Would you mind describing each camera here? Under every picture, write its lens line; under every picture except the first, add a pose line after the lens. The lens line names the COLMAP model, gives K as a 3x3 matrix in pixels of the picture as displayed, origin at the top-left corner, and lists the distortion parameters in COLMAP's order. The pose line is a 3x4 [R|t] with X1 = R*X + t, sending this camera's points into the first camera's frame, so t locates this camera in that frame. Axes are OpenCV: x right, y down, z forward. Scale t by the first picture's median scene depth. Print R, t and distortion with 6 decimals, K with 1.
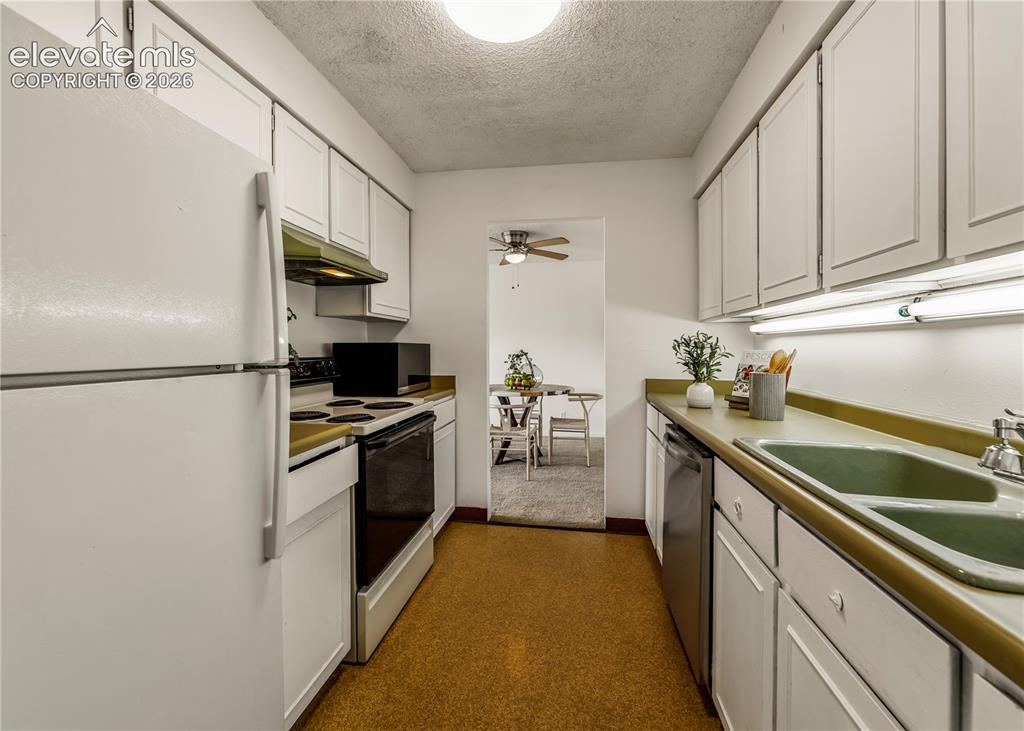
lens RADIAL K [[440.9, 0, 502.0], [0, 440.9, 365.3], [0, 0, 1]] dist [-0.002393, 0.000099]
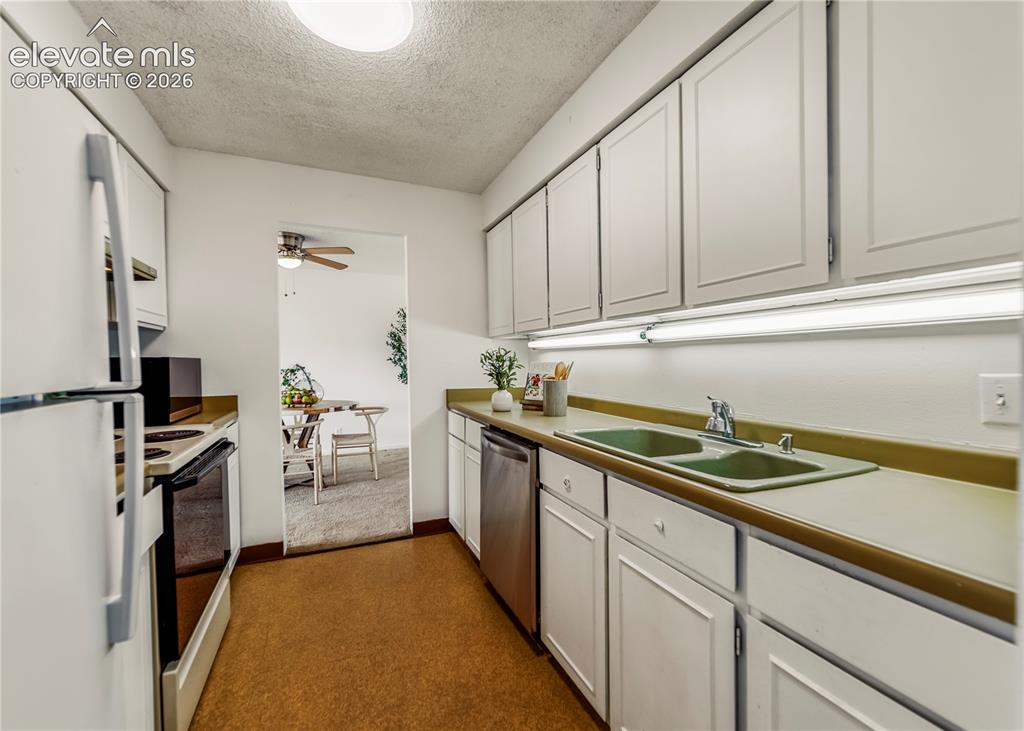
lens RADIAL K [[439.1, 0, 510.7], [0, 439.1, 379.9], [0, 0, 1]] dist [0.000659, -0.000099]
pose [[0.839353, -0.032059, 0.542640, -0.168424], [0.029330, 0.999476, 0.013681, -0.003535], [-0.542794, 0.004432, 0.839854, -0.005267]]
